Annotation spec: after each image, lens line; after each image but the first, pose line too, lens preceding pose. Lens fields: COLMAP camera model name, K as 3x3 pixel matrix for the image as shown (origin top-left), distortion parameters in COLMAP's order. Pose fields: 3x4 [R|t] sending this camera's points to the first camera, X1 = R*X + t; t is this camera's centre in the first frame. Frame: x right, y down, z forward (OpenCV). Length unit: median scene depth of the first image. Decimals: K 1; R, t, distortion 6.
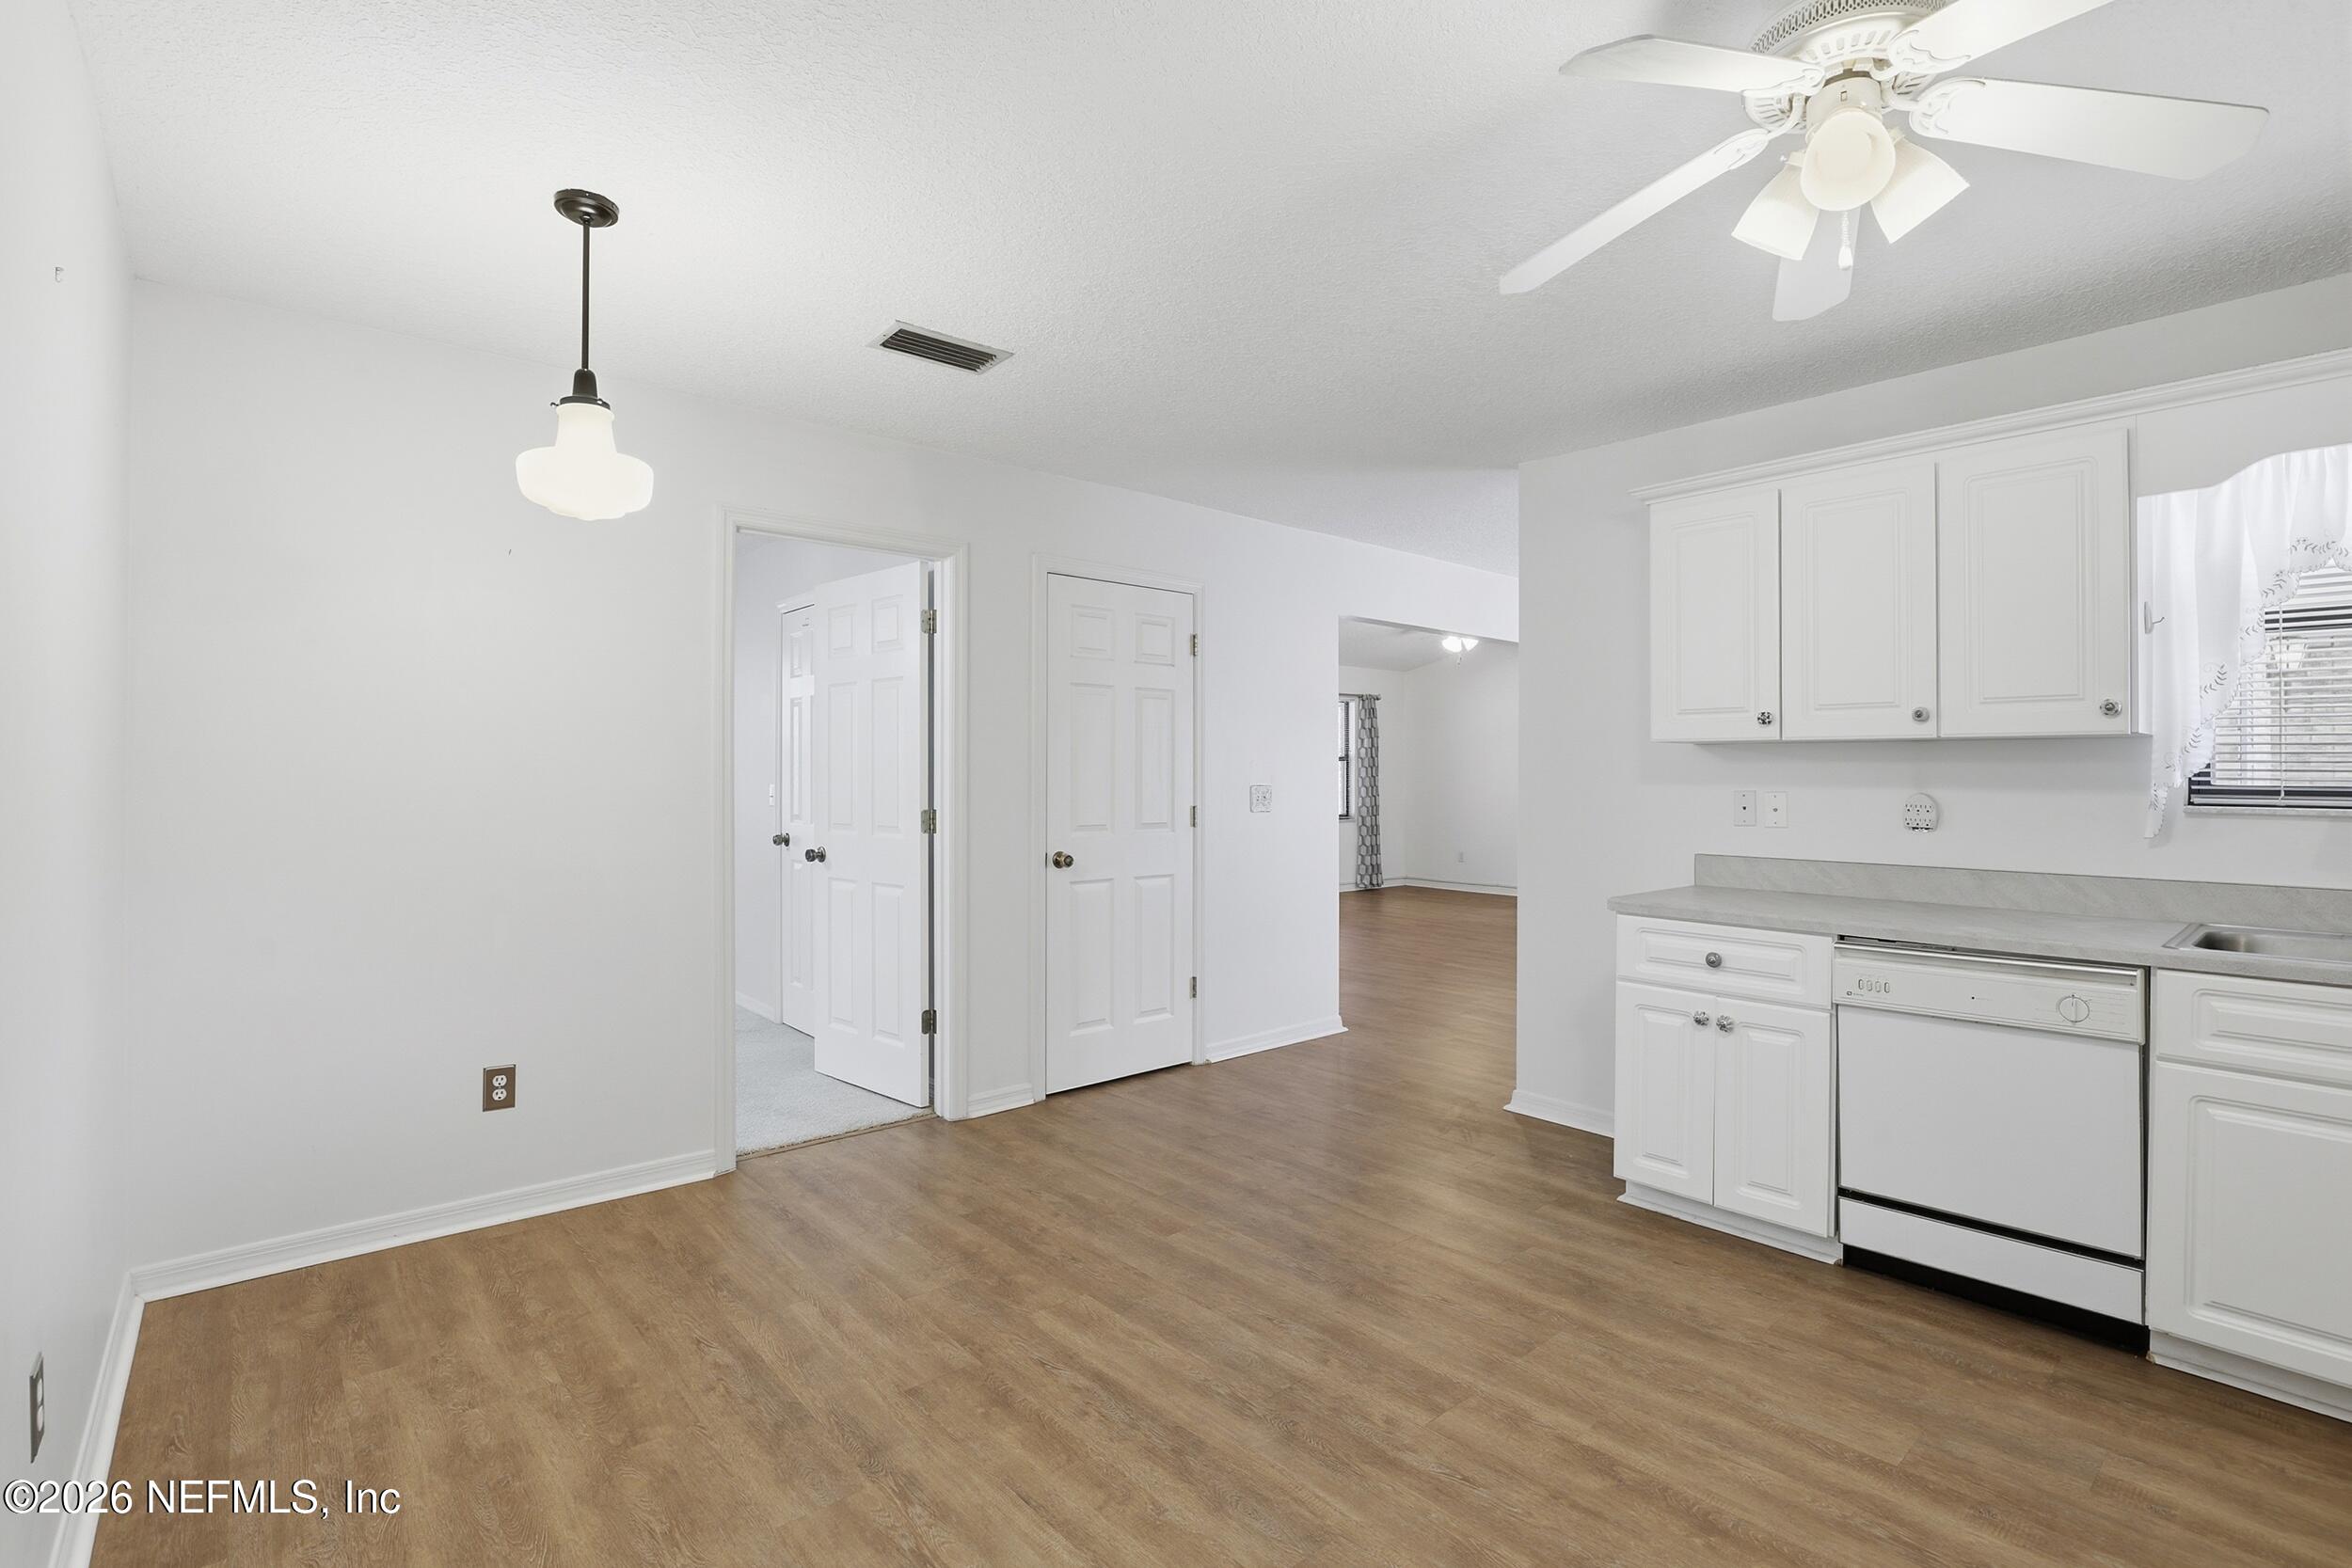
lens RADIAL K [[1090.8, 0, 1185.6], [0, 1090.8, 765.4], [0, 0, 1]] dist [-0.037829, 0.008982]
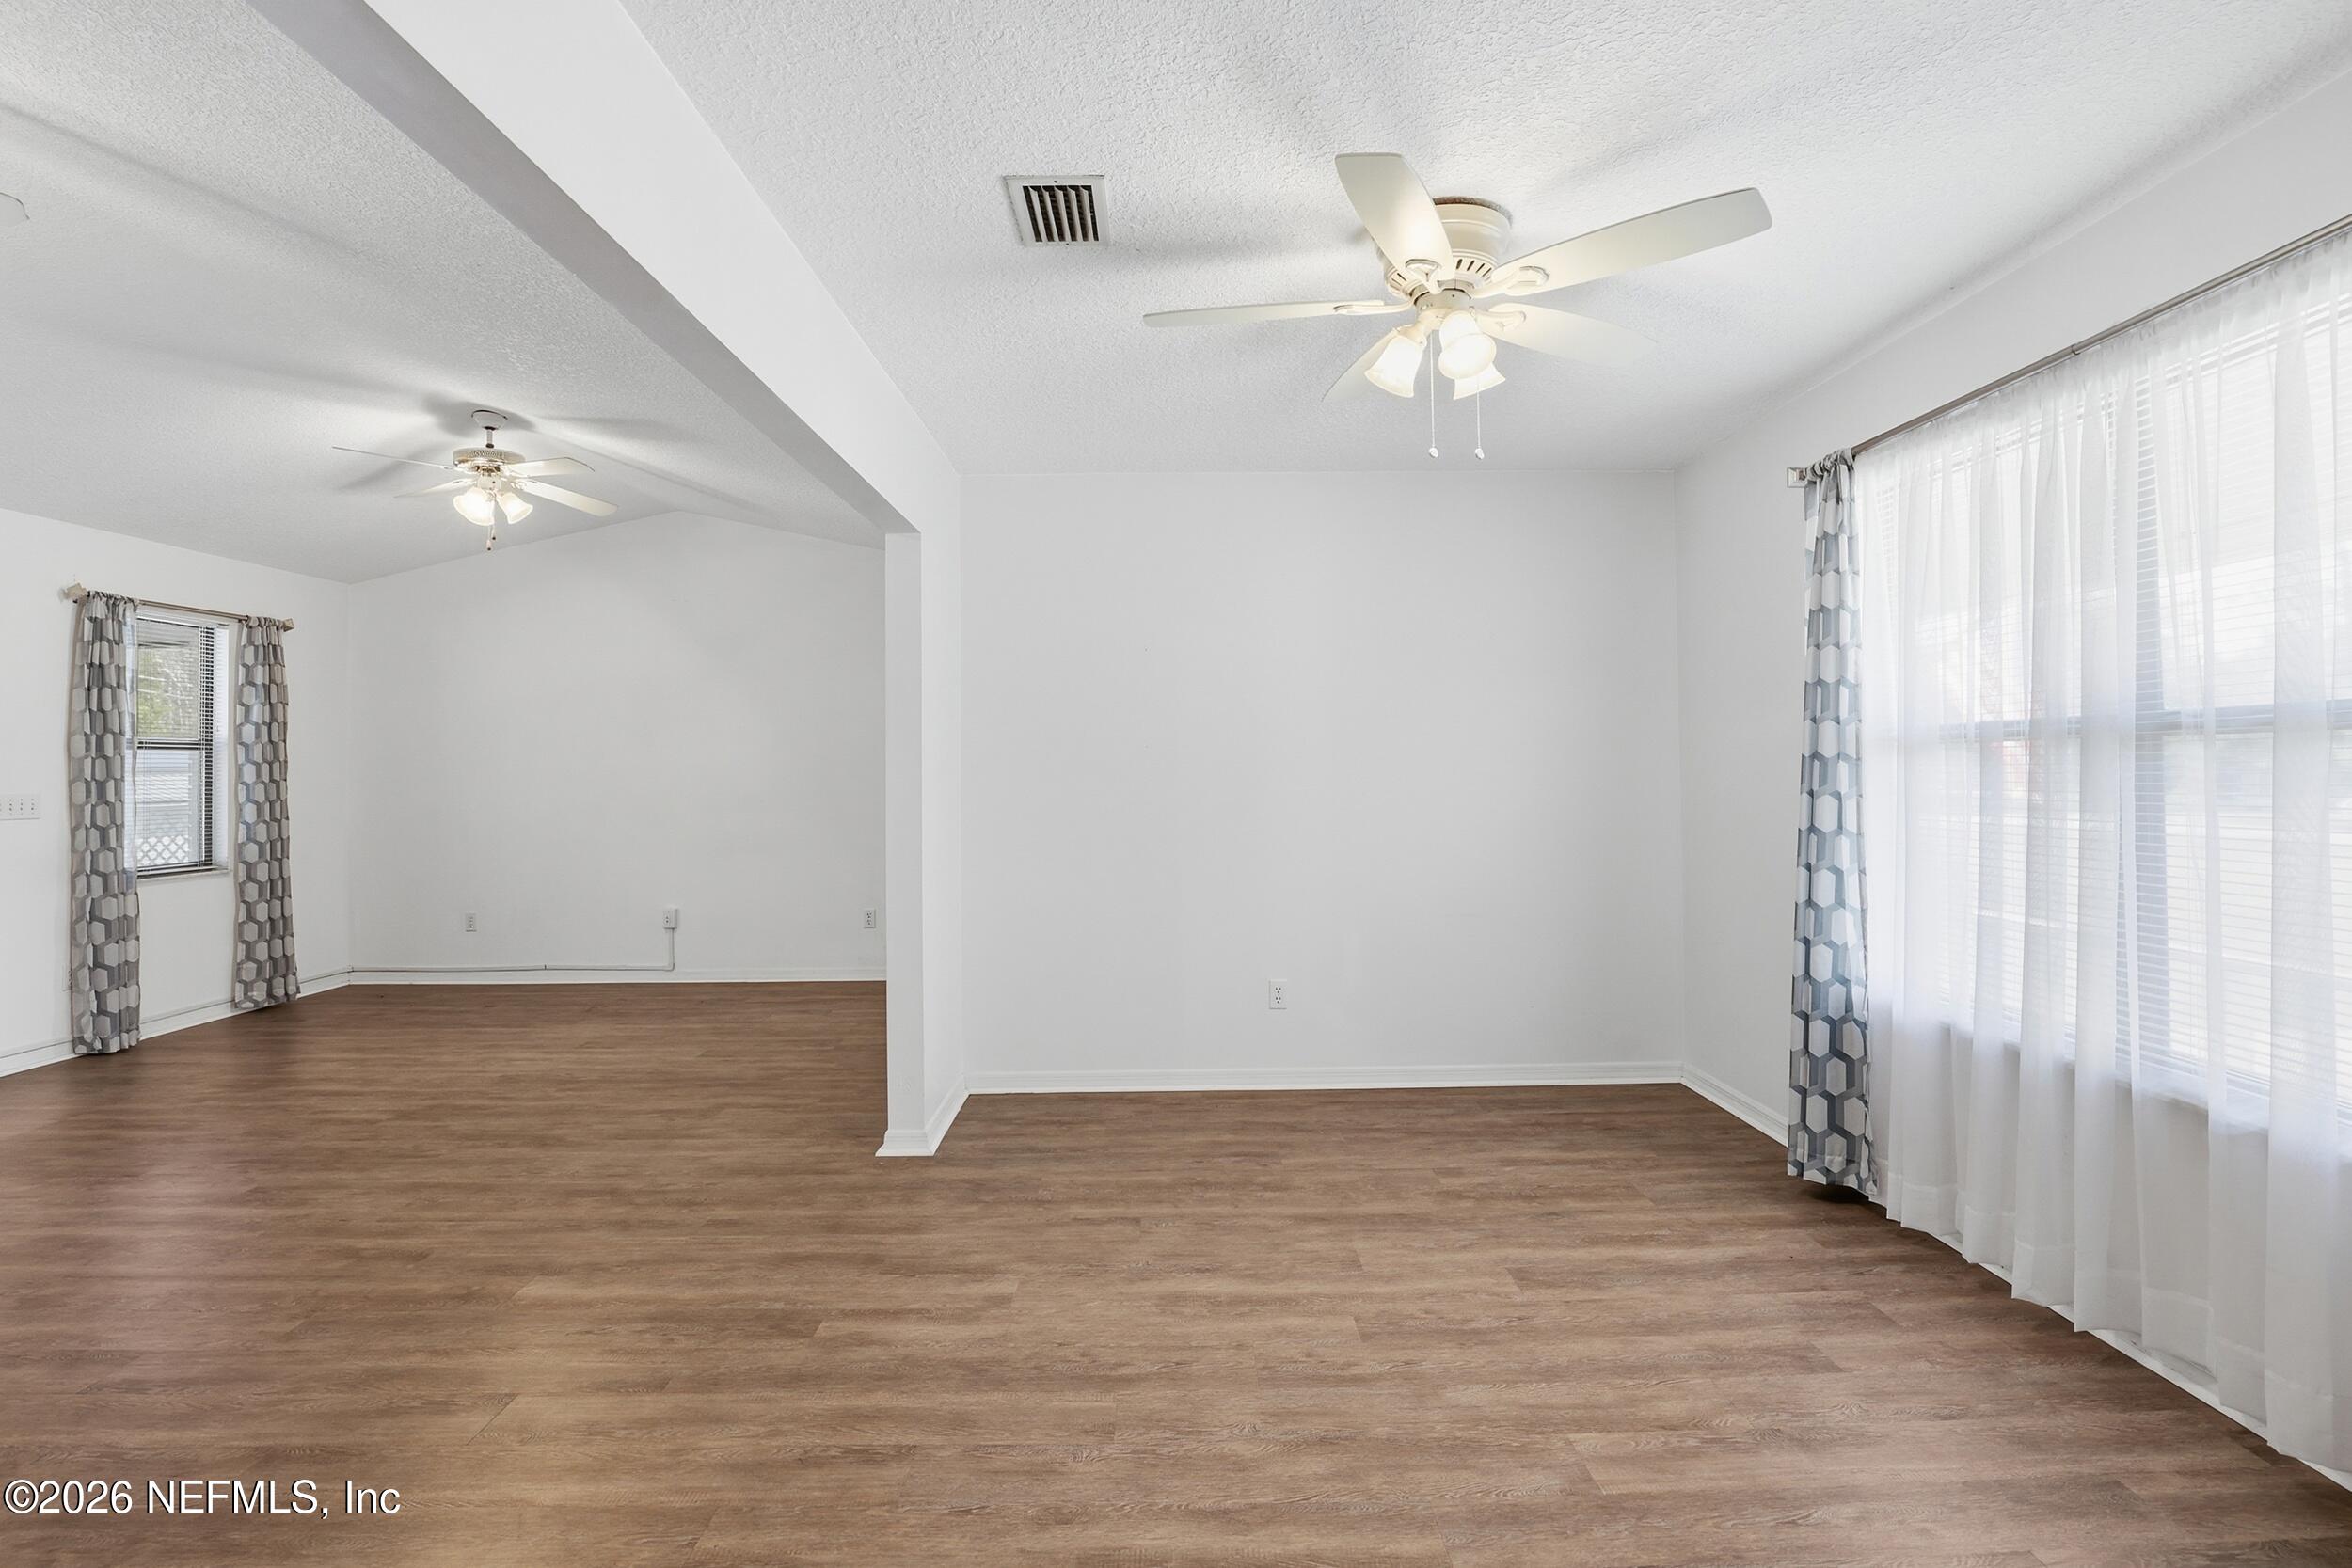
lens RADIAL K [[1114.1, 0, 1181.8], [0, 1114.1, 741.3], [0, 0, 1]] dist [-0.038586, 0.008183]
pose [[0.650621, 0.002815, 0.759398, 0.281025], [0.010281, 0.999869, -0.012515, 0.010278], [-0.759333, 0.015949, 0.650507, 1.580371]]
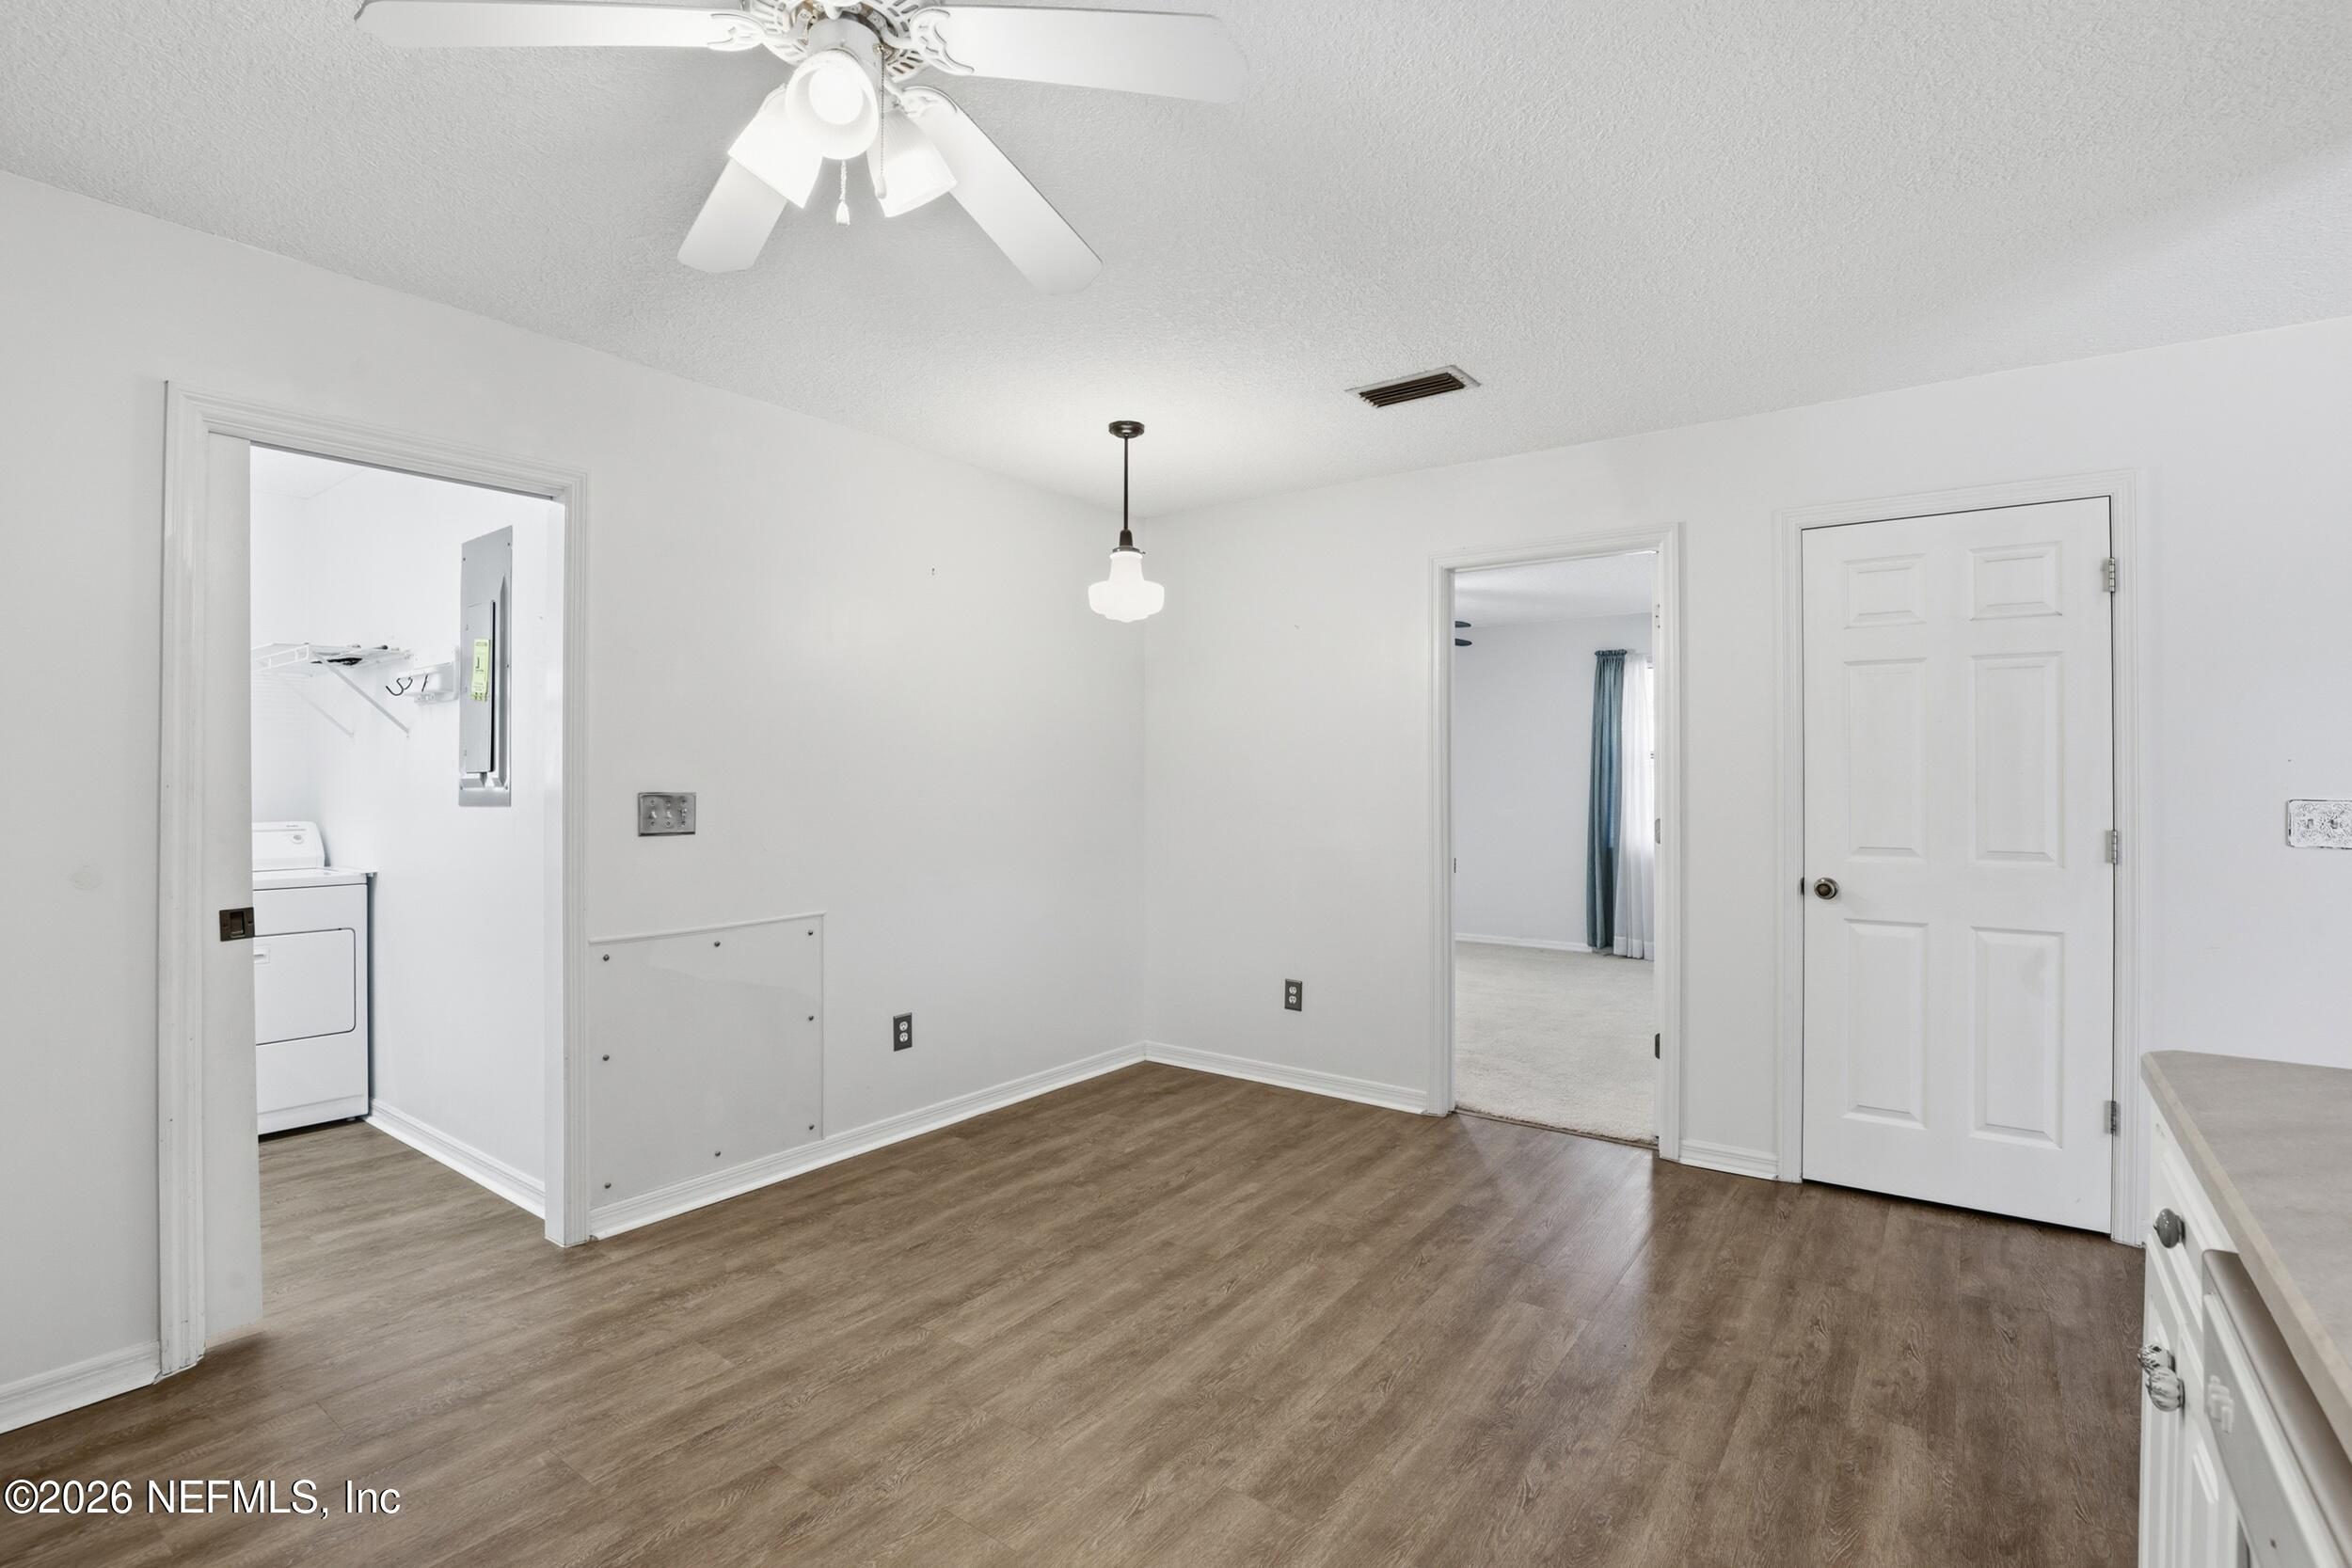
lens RADIAL K [[1094.6, 0, 1184.2], [0, 1094.6, 775.3], [0, 0, 1]] dist [-0.035685, 0.007285]
pose [[0.216999, -0.005616, -0.976156, 0.863659], [0.005896, 0.999973, -0.004442, 0.007966], [0.976154, -0.004791, 0.217026, 0.593091]]
